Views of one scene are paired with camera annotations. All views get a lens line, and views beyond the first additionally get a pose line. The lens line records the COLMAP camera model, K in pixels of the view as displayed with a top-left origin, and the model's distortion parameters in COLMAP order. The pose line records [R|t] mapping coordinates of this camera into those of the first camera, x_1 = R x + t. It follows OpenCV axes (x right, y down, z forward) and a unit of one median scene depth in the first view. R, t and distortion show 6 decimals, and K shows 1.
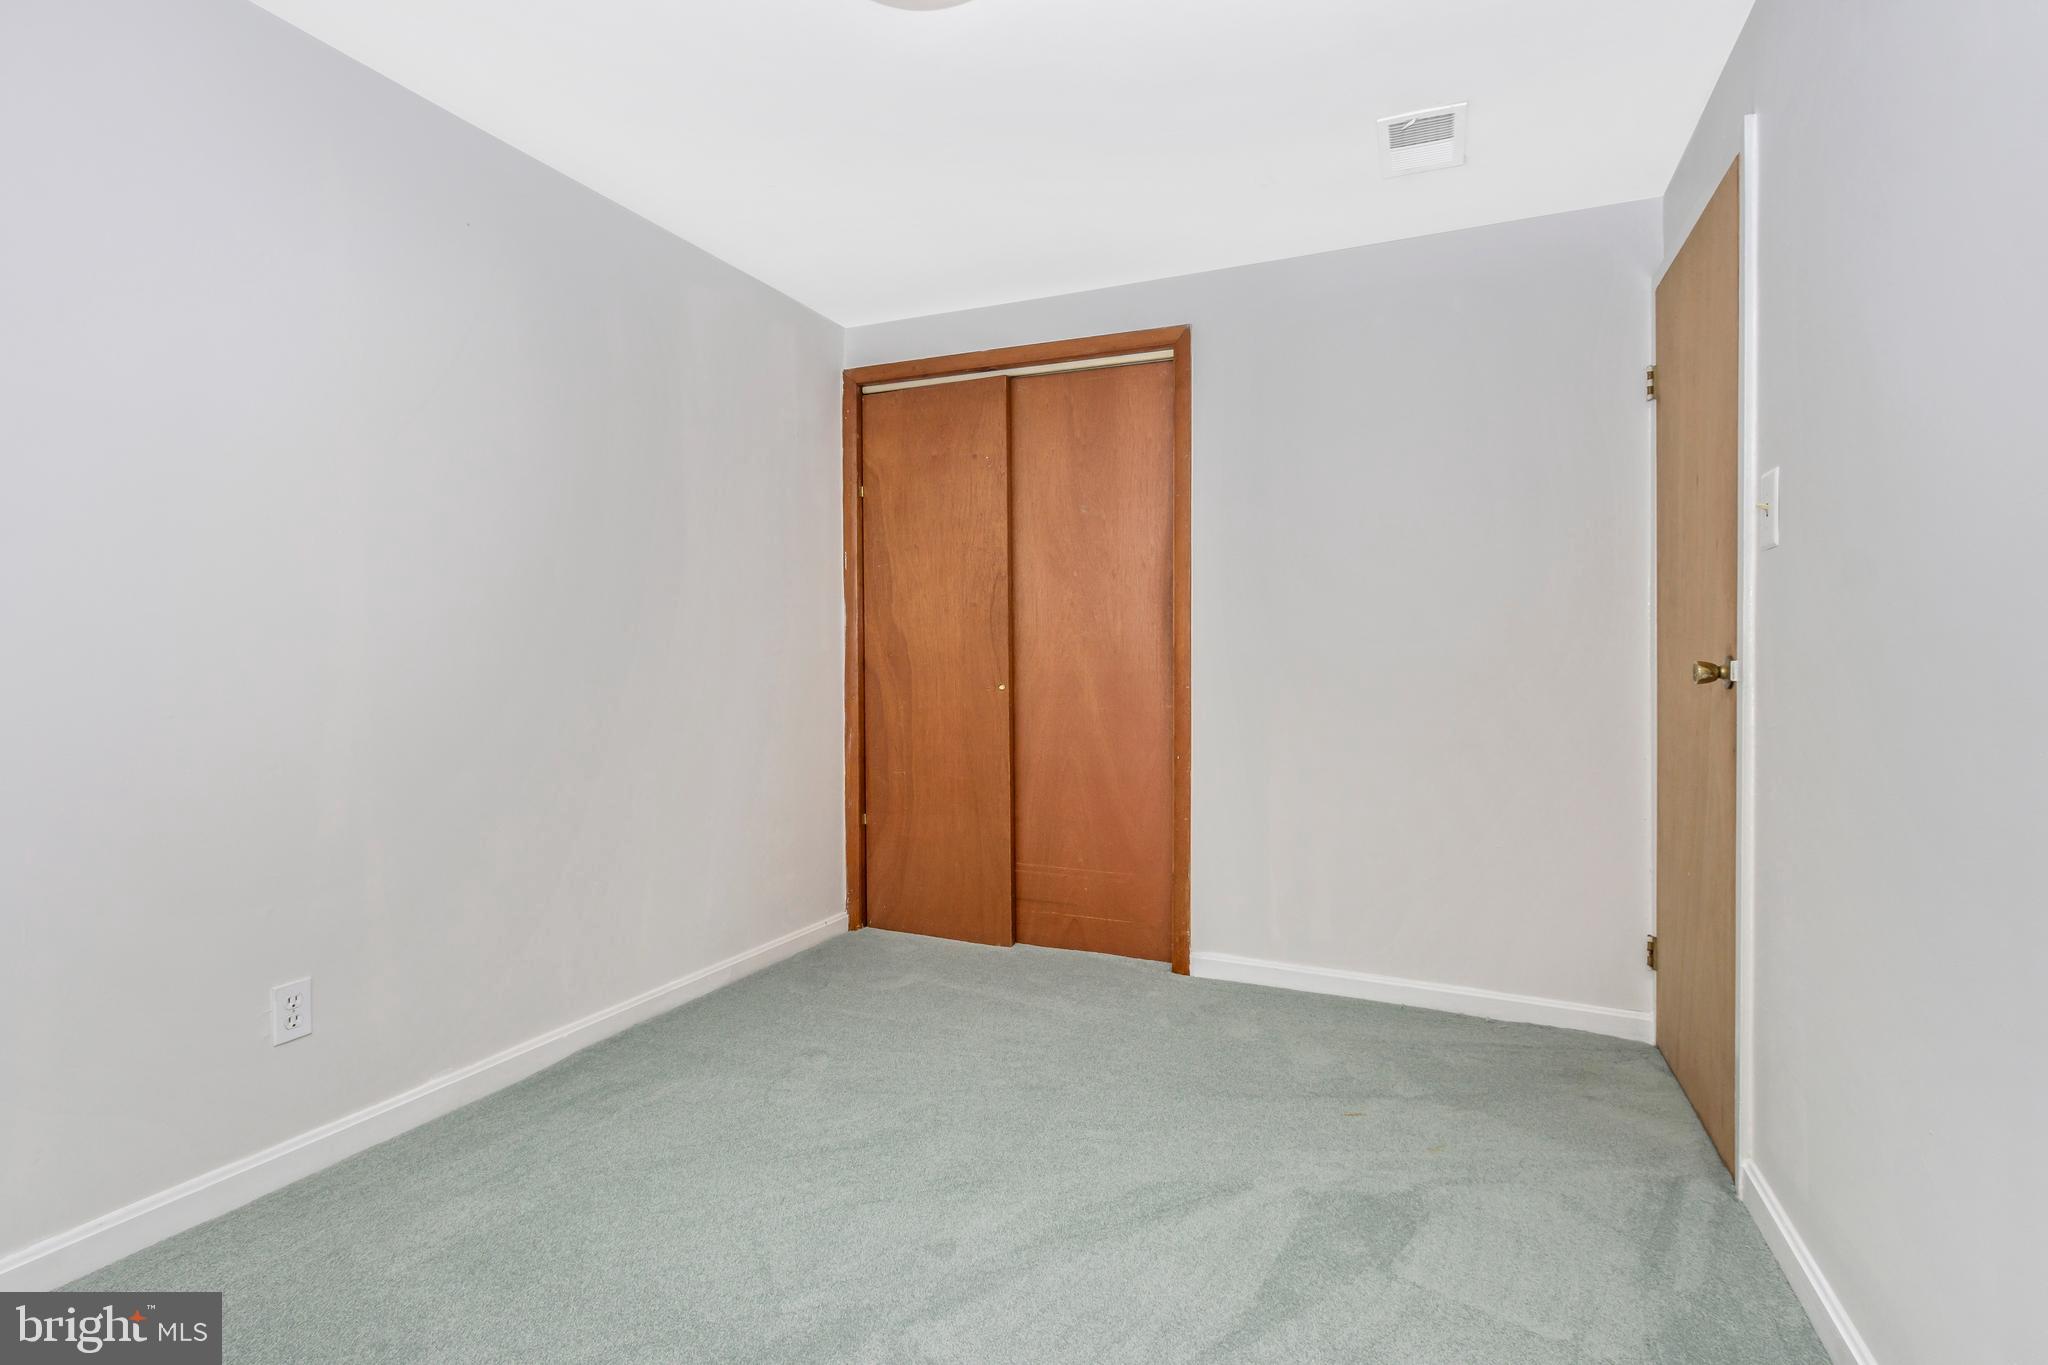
lens RADIAL K [[955.5, 0, 1023.4], [0, 955.5, 671.1], [0, 0, 1]] dist [0.000622, 0.002081]
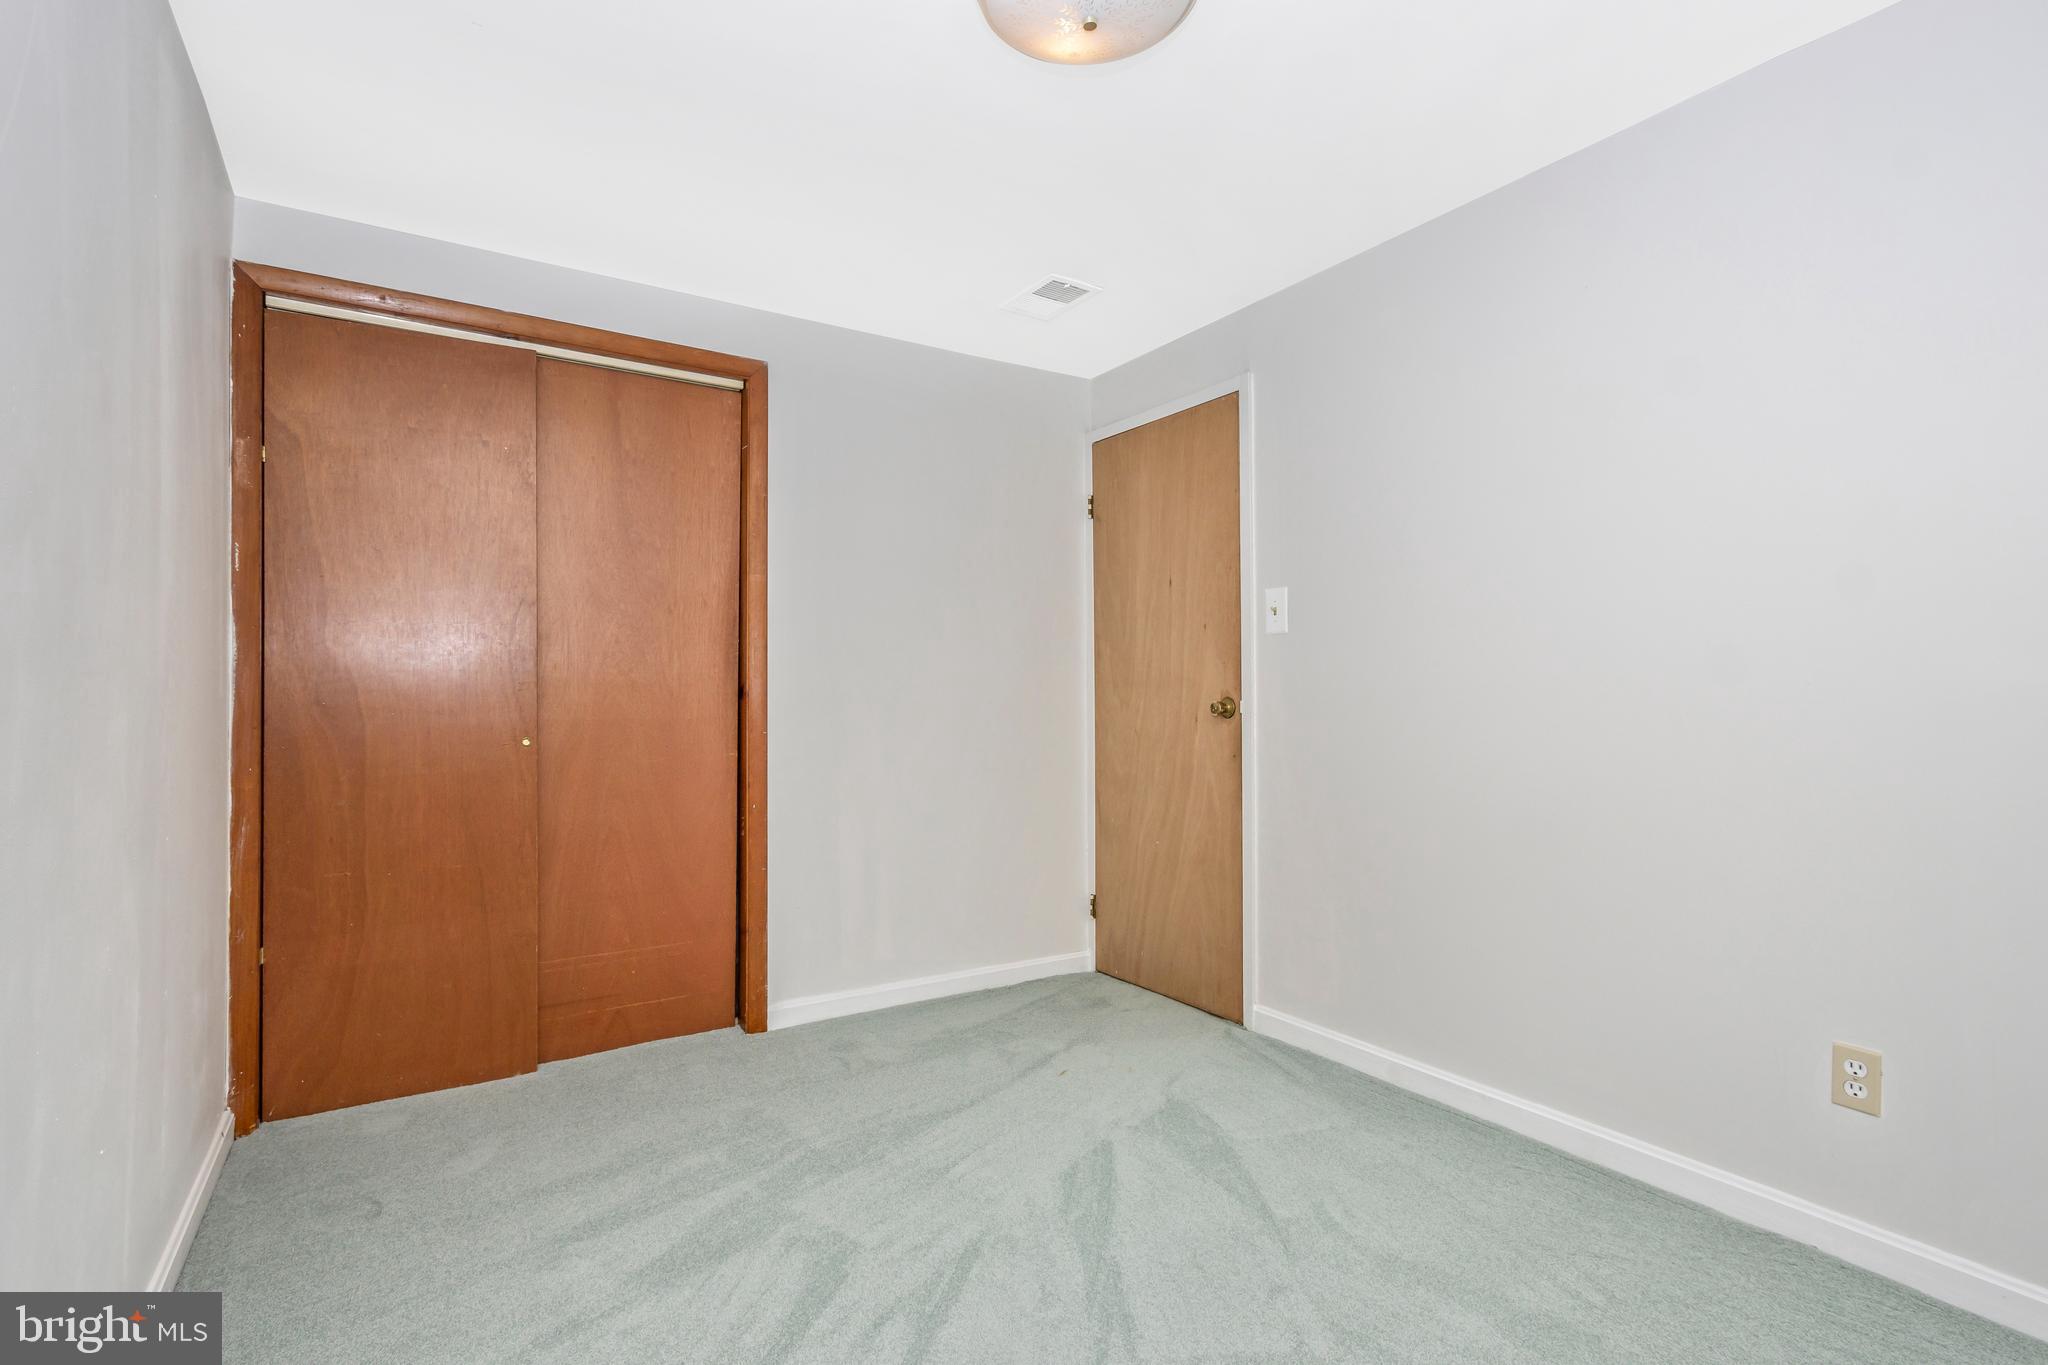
lens RADIAL K [[955.5, 0, 1041.5], [0, 955.5, 688.6], [0, 0, 1]] dist [0.000622, 0.002081]
pose [[0.557413, -0.001051, 0.830234, -0.451043], [0.017565, 0.999790, -0.010527, -0.012094], [-0.830049, 0.020451, 0.557315, 0.212931]]
